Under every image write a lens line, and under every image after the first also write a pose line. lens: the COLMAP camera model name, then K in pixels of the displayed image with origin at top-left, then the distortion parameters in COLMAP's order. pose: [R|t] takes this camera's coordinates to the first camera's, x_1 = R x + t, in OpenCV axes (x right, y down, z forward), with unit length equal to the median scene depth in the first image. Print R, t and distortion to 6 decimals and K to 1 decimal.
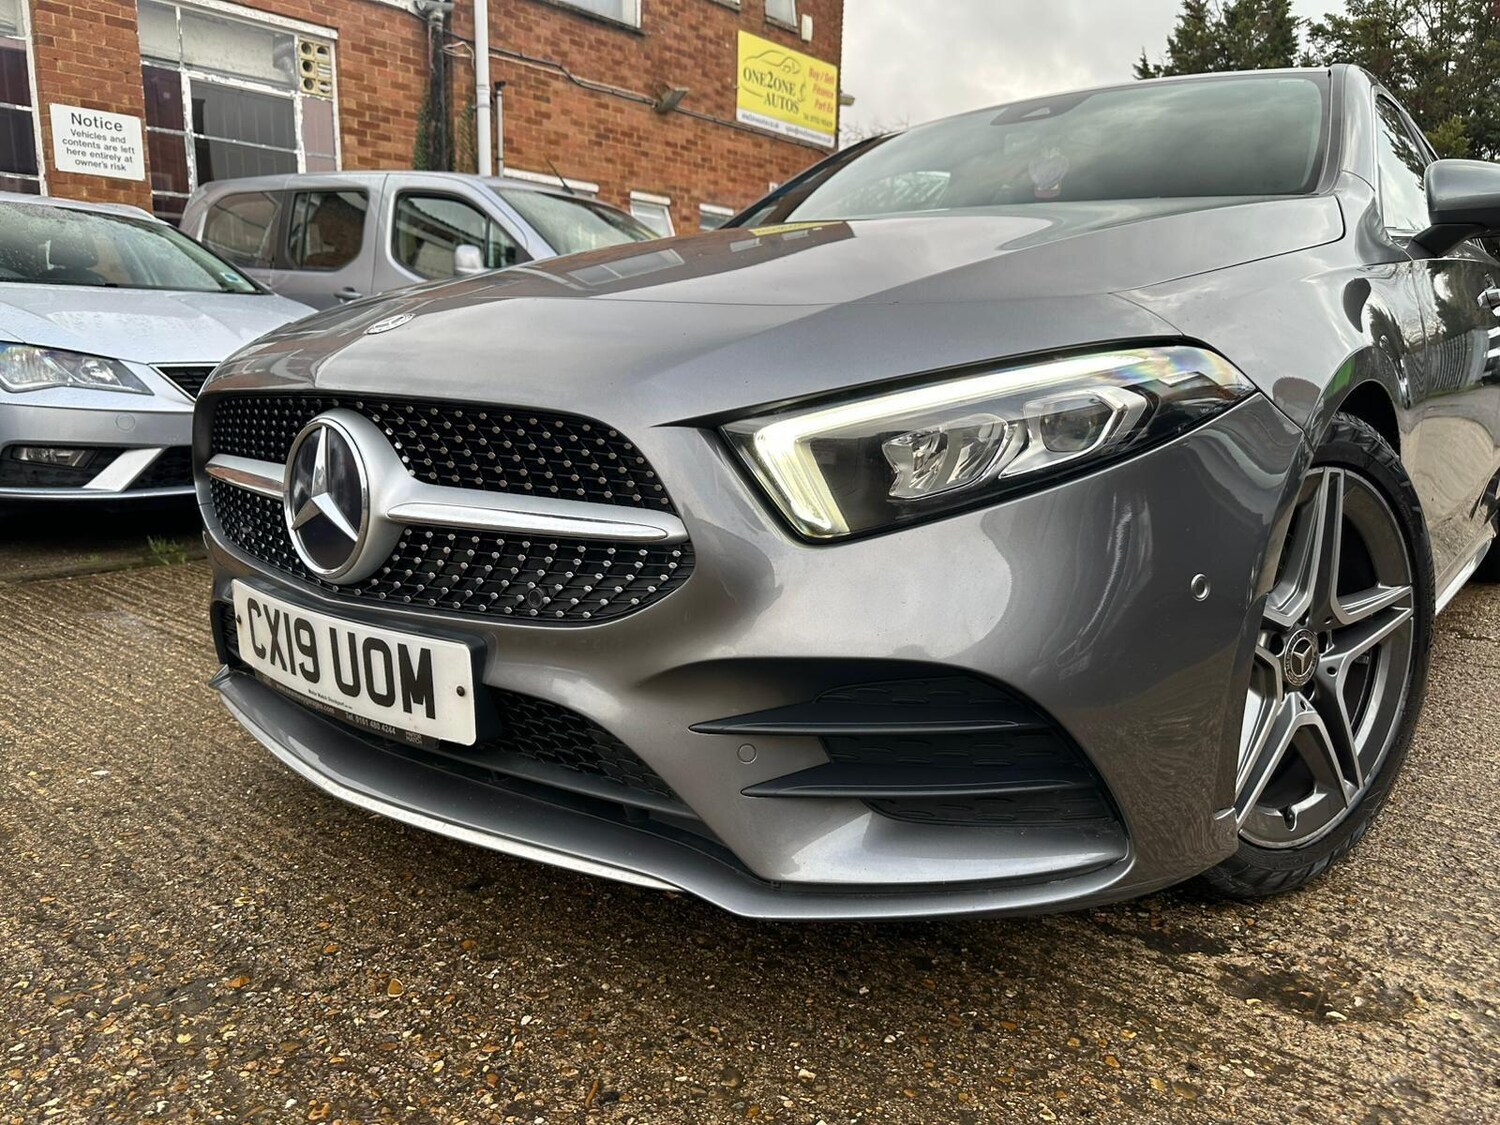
lens RADIAL K [[1059.5, 0, 740.9], [0, 1059.5, 567.6], [0, 0, 1]] dist [0.026196, -0.040152]
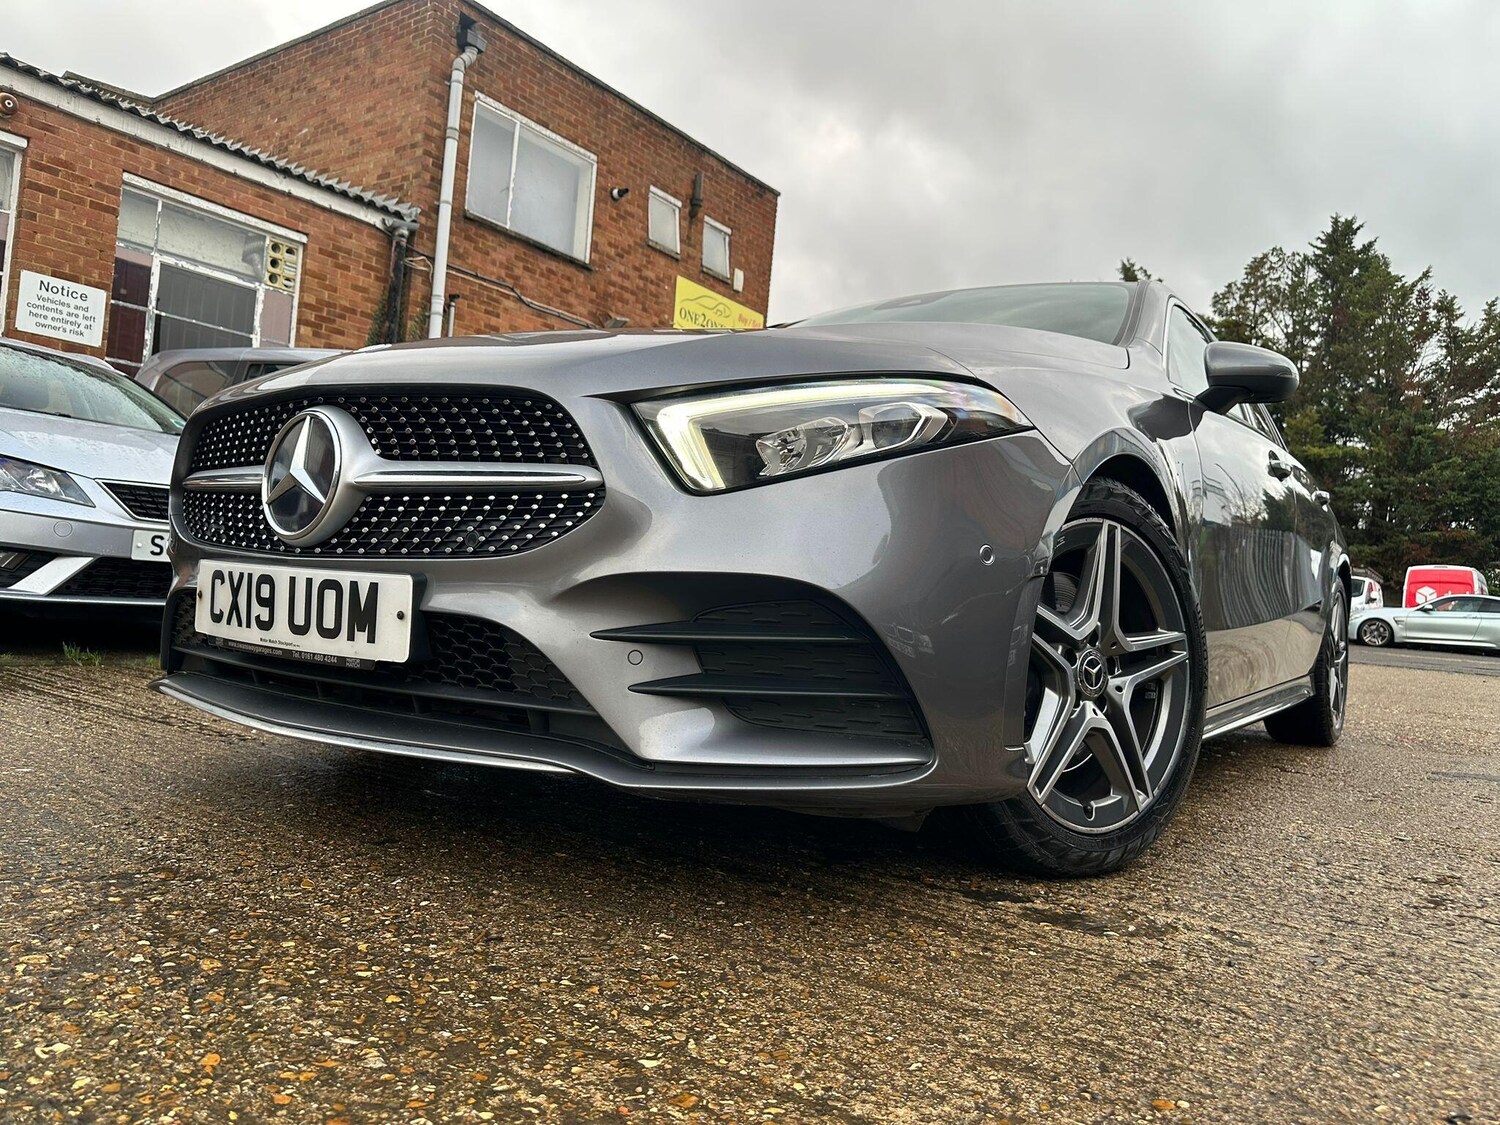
lens RADIAL K [[1059.5, 0, 749.6], [0, 1059.5, 561.7], [0, 0, 1]] dist [0.026196, -0.040152]
pose [[0.994617, 0.064774, 0.080883, 0.020429], [-0.045531, 0.974347, -0.220399, 0.206019], [-0.093084, 0.215530, 0.972051, -0.154646]]
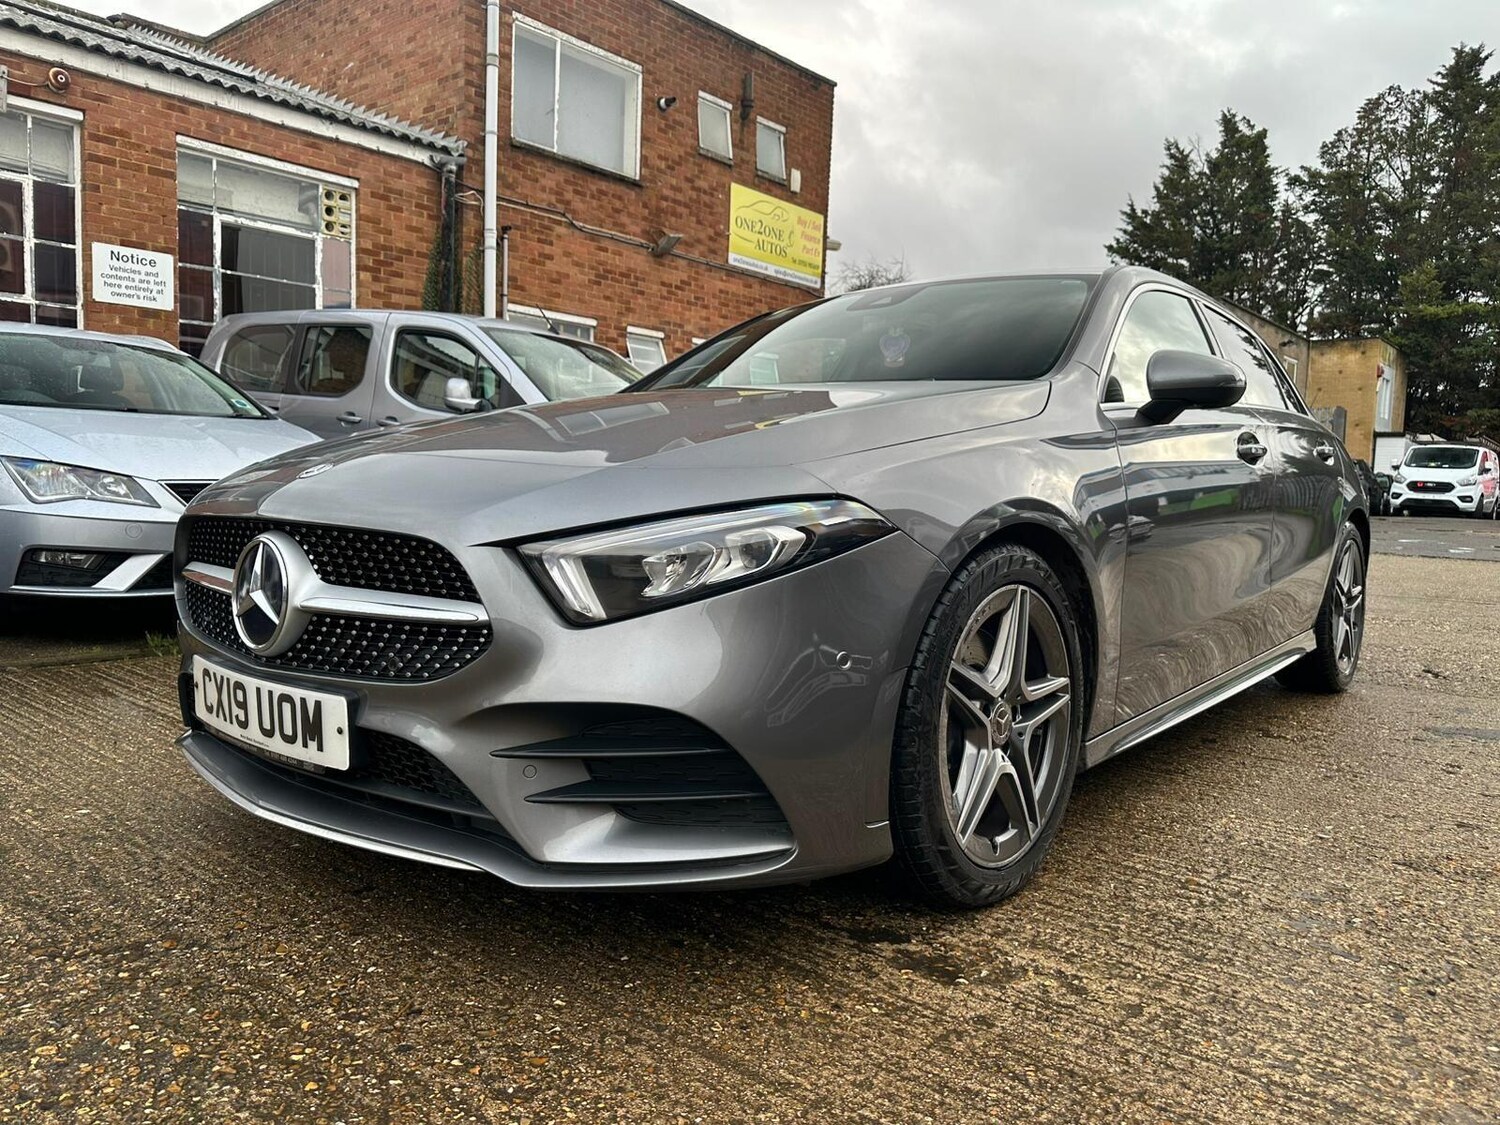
lens RADIAL K [[1059.5, 0, 751.7], [0, 1059.5, 567.5], [0, 0, 1]] dist [0.026196, -0.040152]
pose [[0.999828, 0.018508, -0.000659, 0.194360], [-0.018472, 0.994037, -0.107472, 0.029610], [-0.001334, 0.107465, 0.994208, -0.297855]]
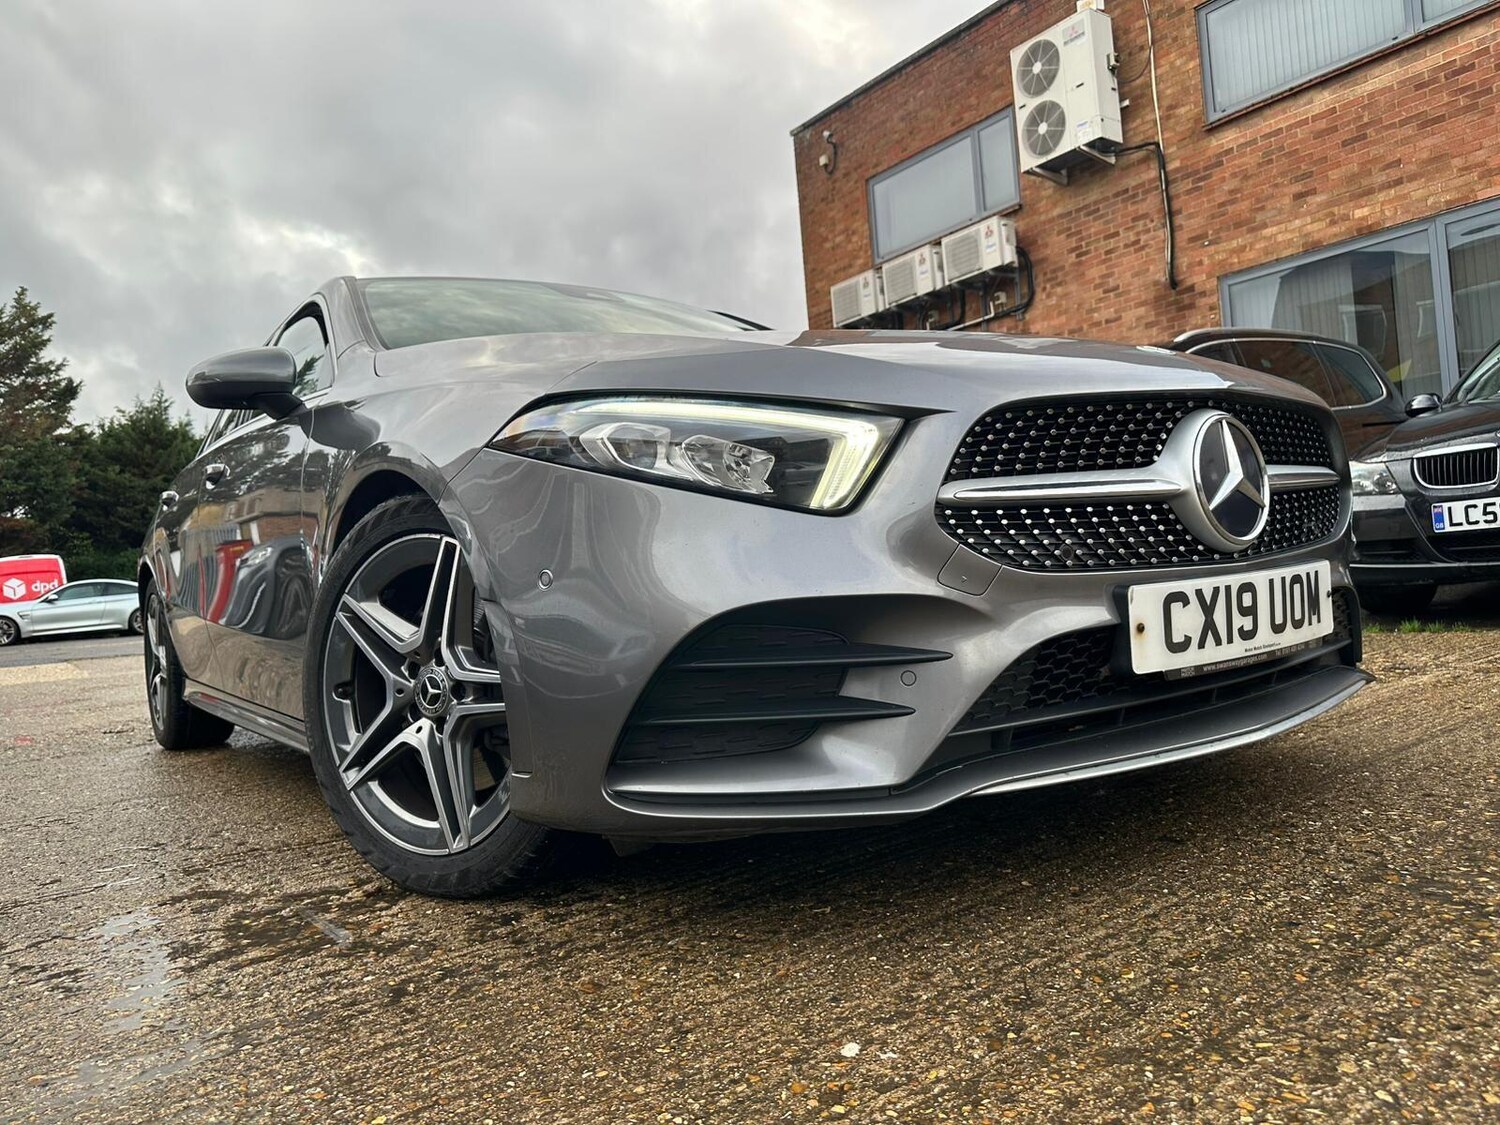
lens RADIAL K [[1059.5, 0, 754.2], [0, 1059.5, 565.9], [0, 0, 1]] dist [0.026196, -0.040152]
pose [[0.243370, -0.019322, 0.969741, -1.249801], [0.265588, 0.962917, -0.047467, -0.041562], [-0.932863, 0.269104, 0.239477, 0.920246]]
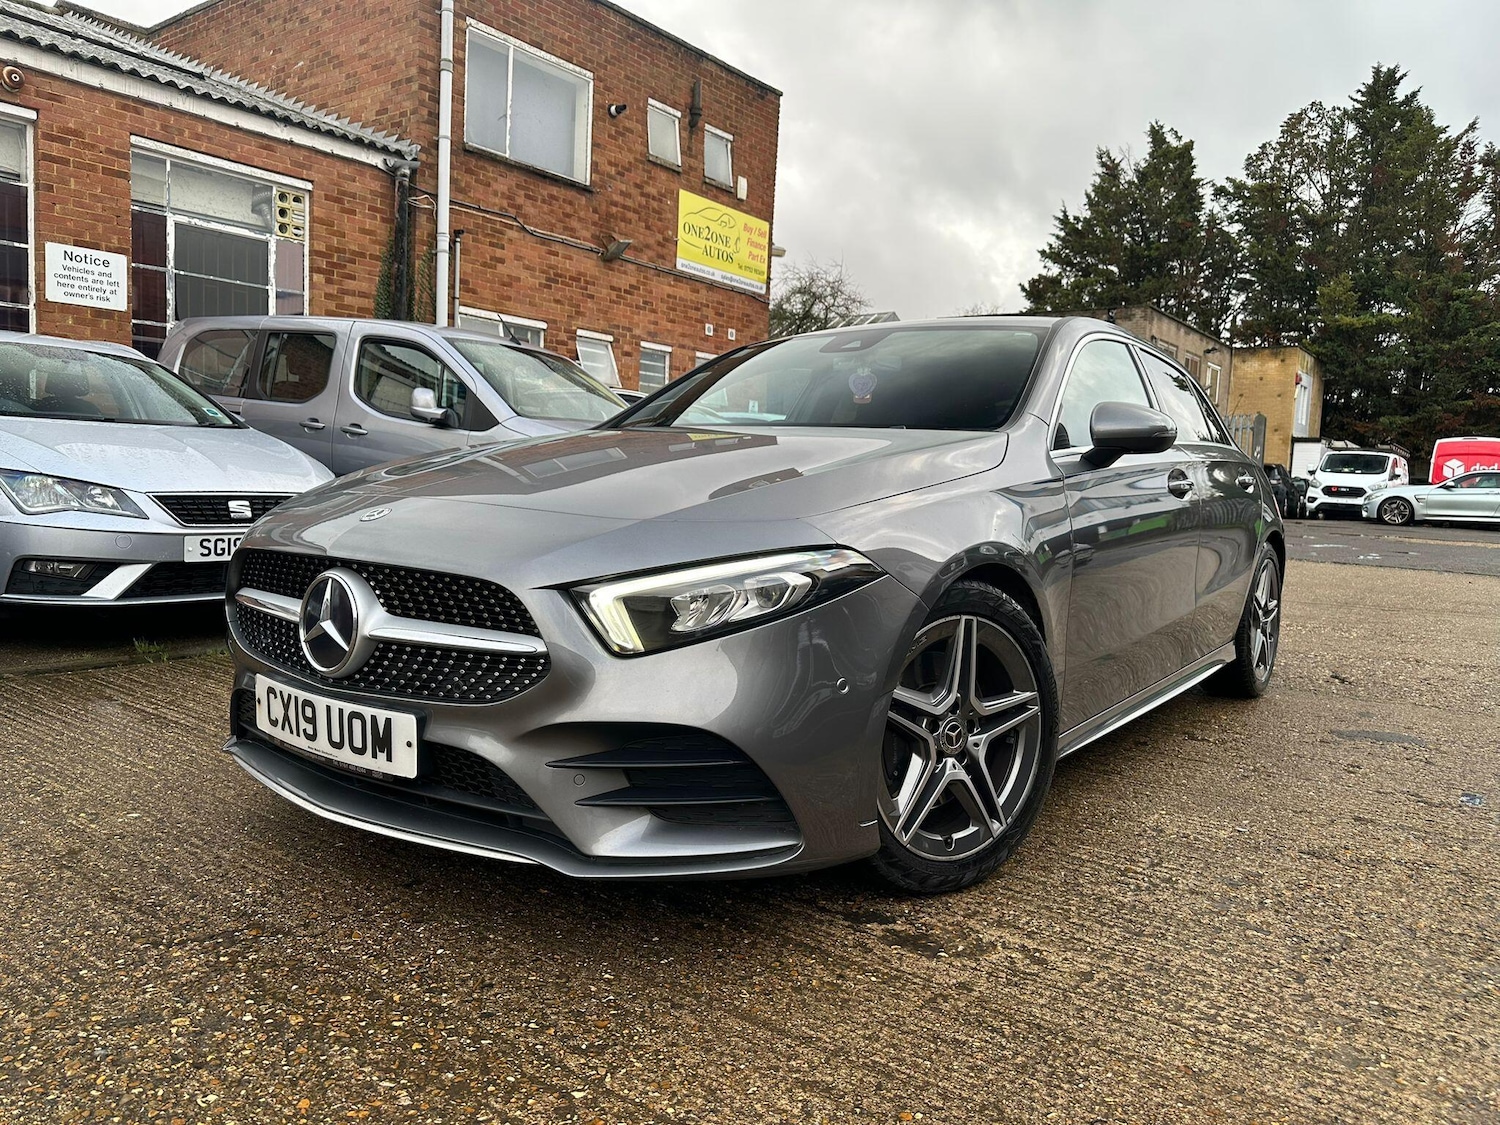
lens RADIAL K [[1059.5, 0, 742.3], [0, 1059.5, 570.1], [0, 0, 1]] dist [0.026196, -0.040152]
pose [[0.998321, 0.024471, 0.052494, 0.106291], [-0.019071, 0.994702, -0.101018, 0.003344], [-0.054688, 0.099847, 0.993499, -0.464144]]
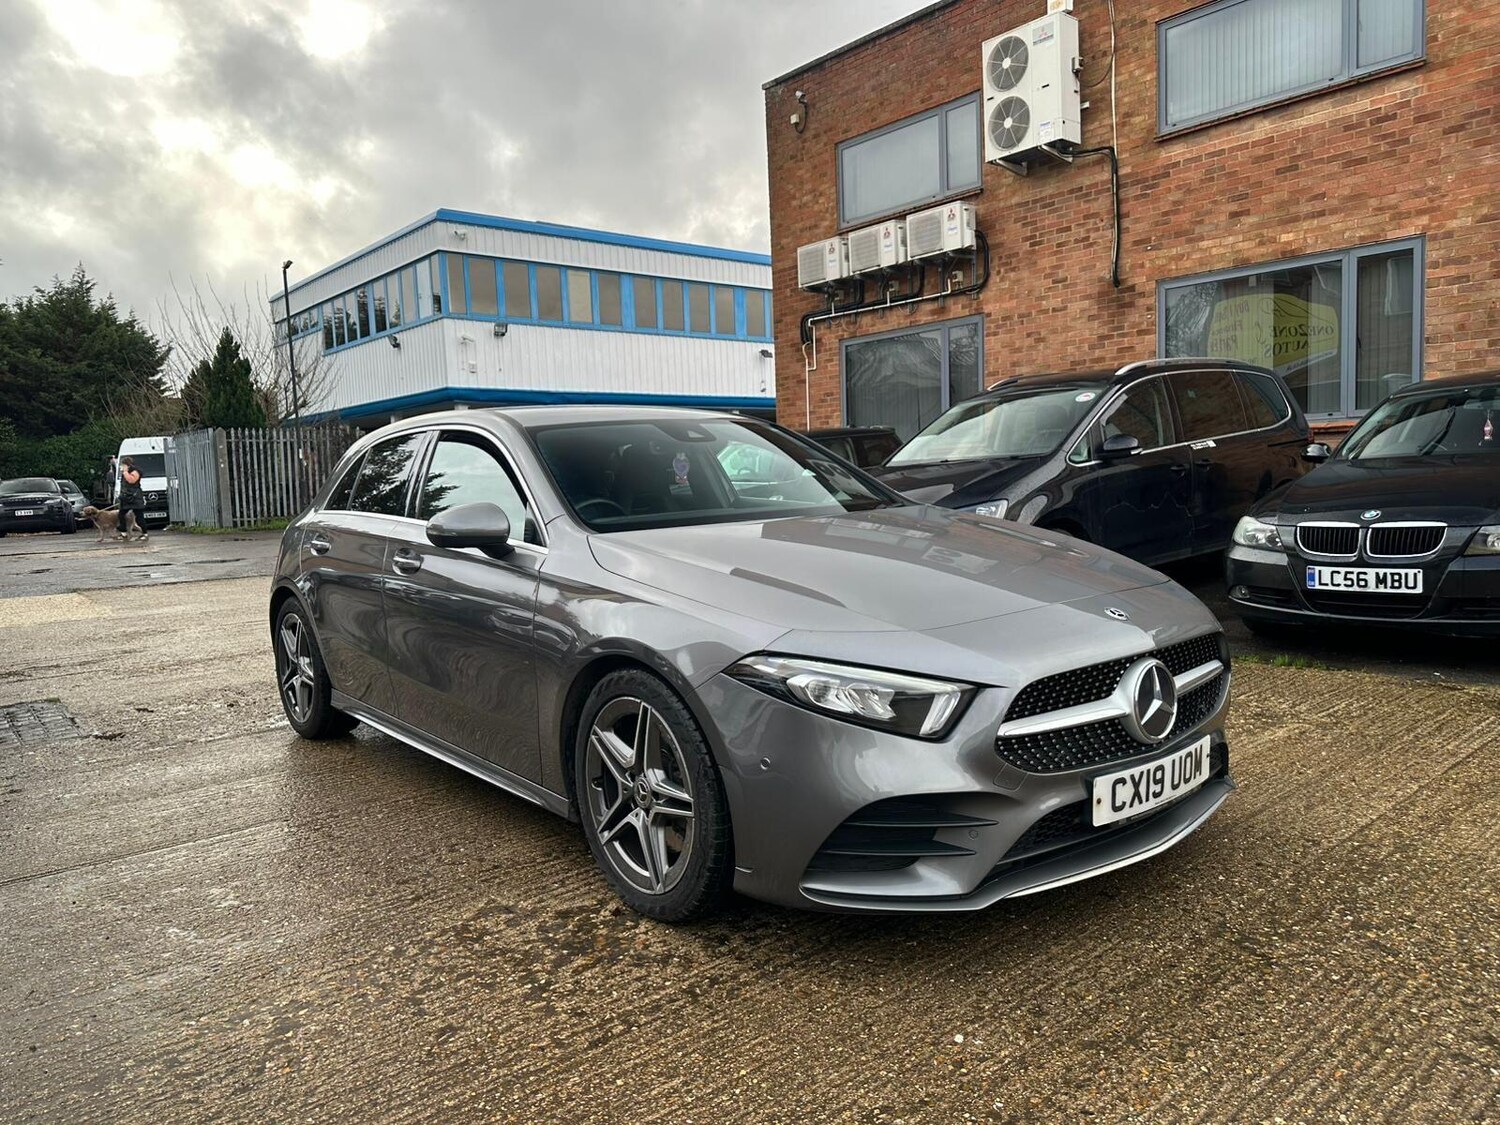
lens RADIAL K [[1059.5, 0, 740.5], [0, 1059.5, 573.9], [0, 0, 1]] dist [0.026196, -0.040152]
pose [[0.187154, -0.115415, 0.975527, -1.866044], [0.231197, 0.970353, 0.070448, -0.471180], [-0.954736, 0.212354, 0.208289, 0.955965]]
